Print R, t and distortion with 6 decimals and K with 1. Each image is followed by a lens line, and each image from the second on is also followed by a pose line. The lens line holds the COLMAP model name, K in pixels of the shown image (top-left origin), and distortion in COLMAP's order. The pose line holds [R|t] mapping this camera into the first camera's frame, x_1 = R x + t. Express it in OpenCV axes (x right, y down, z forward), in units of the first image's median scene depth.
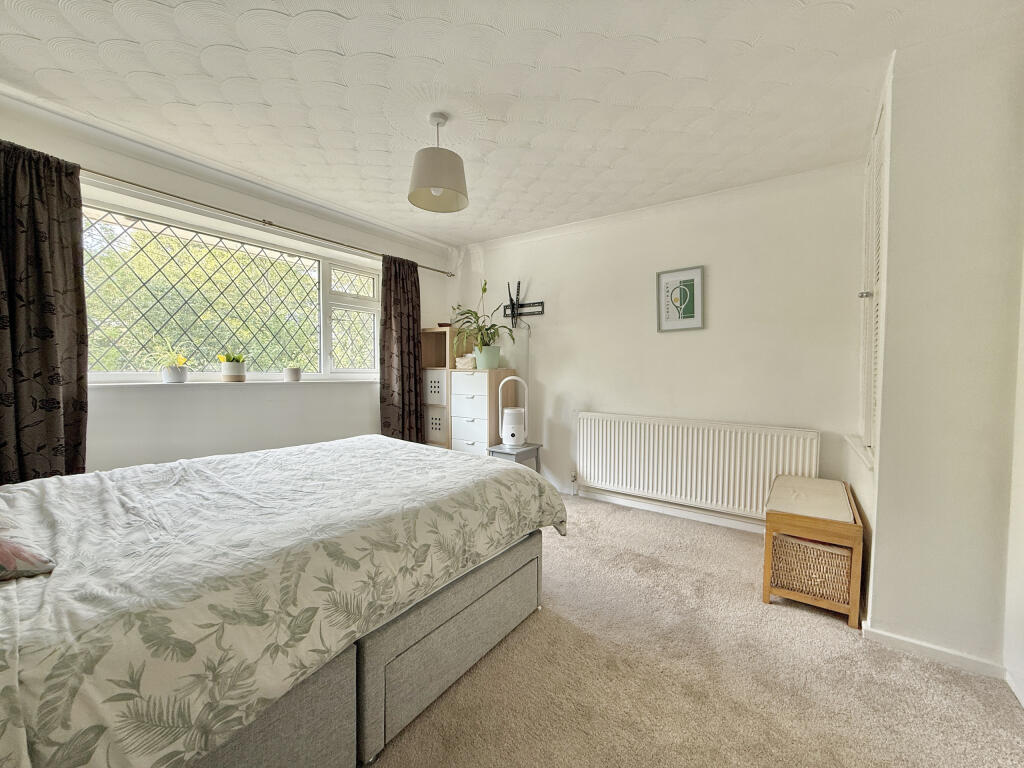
lens RADIAL K [[415.7, 0, 512.0], [0, 415.7, 384.0], [0, 0, 1]] dist [-0.000734, 0.000114]
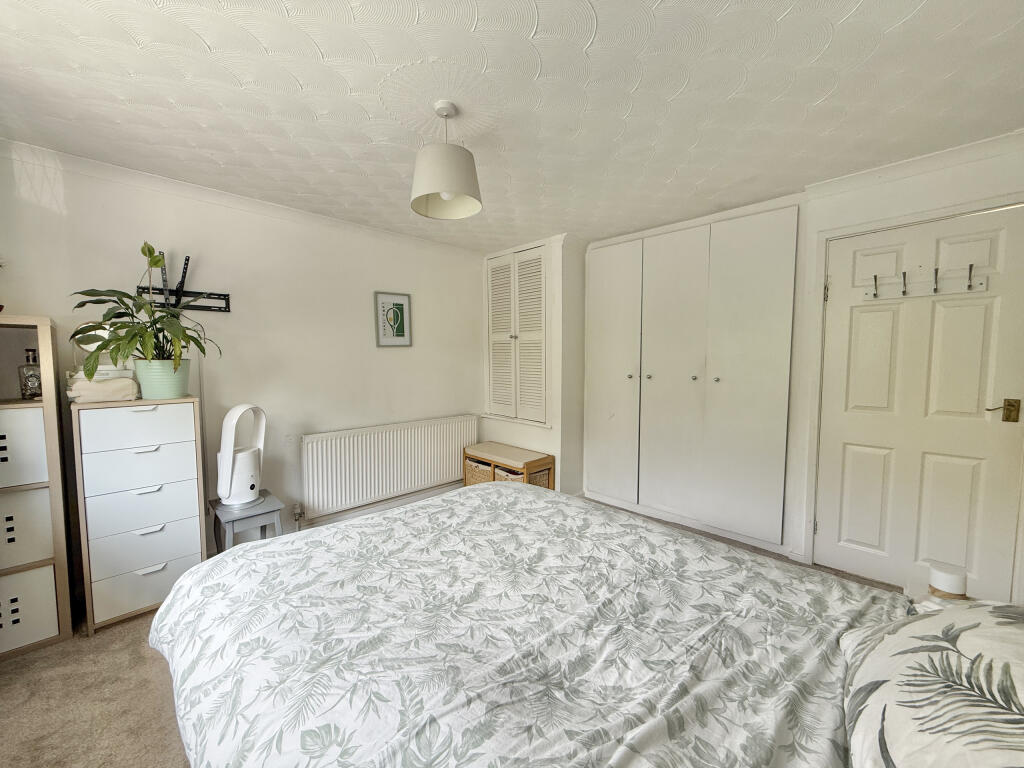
lens RADIAL K [[415.7, 0, 512.0], [0, 415.7, 384.0], [0, 0, 1]] dist [-0.000734, 0.000114]
pose [[0.152796, -0.072127, 0.985622, -0.690535], [0.038598, 0.997008, 0.066977, -0.091724], [-0.987504, 0.027809, 0.155123, 0.512400]]
